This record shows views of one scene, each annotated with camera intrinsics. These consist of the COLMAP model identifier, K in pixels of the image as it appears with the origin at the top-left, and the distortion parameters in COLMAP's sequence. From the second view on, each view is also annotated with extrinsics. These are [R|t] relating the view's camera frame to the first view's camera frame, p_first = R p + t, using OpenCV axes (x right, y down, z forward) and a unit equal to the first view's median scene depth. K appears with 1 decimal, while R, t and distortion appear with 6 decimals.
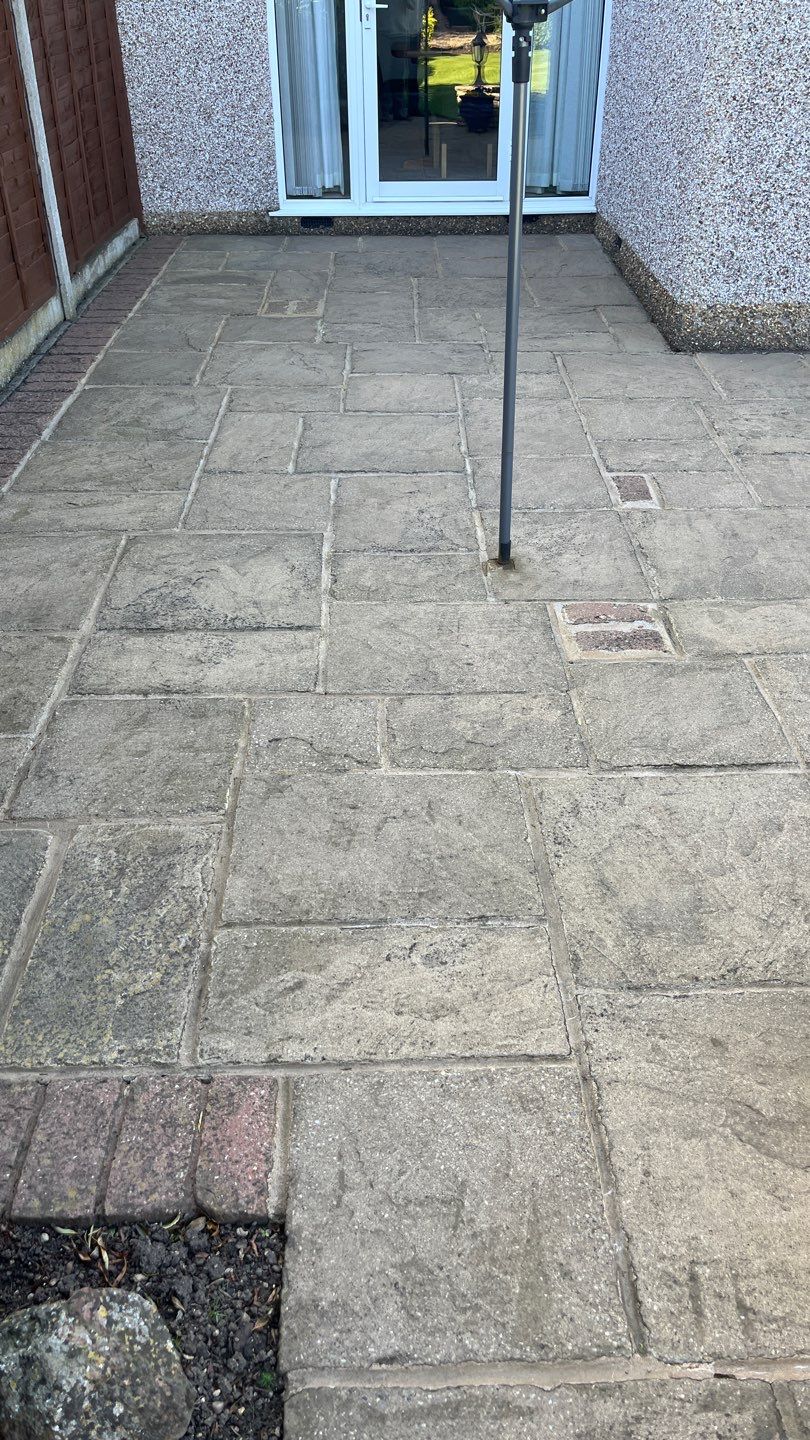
lens RADIAL K [[1056.6, 0, 405.0], [0, 1056.6, 720.0], [0, 0, 1]] dist [0.102326, -0.133988]
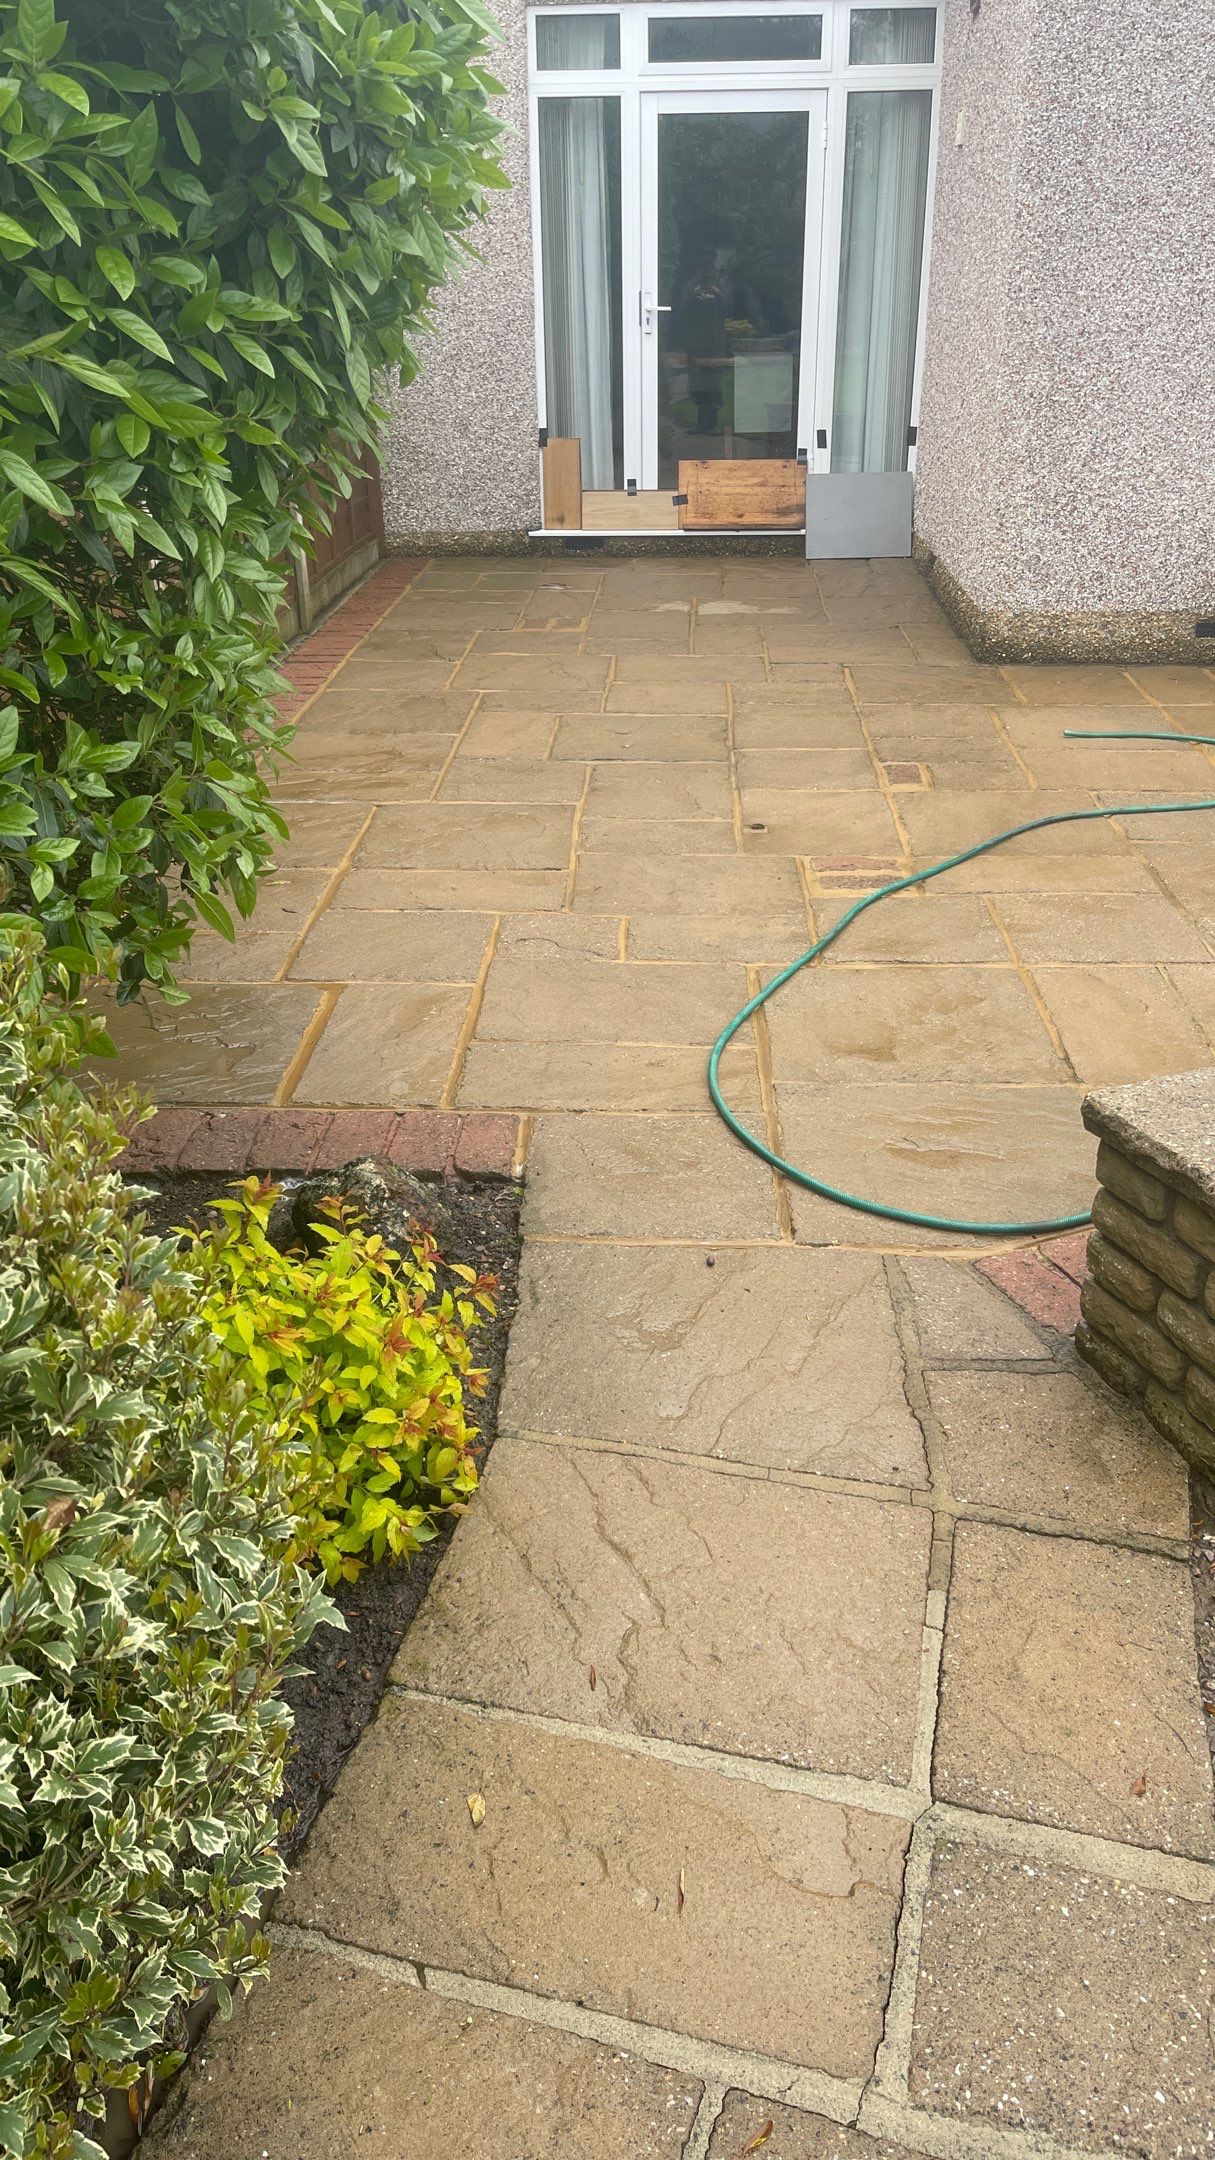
lens RADIAL K [[1610.1, 0, 607.5], [0, 1610.1, 1080.0], [0, 0, 1]] dist [0.099781, -0.147262]
pose [[0.997965, 0.020310, -0.060442, 0.033797], [-0.028846, 0.989174, -0.143887, 0.206580], [0.056866, 0.145338, 0.987747, -0.308545]]
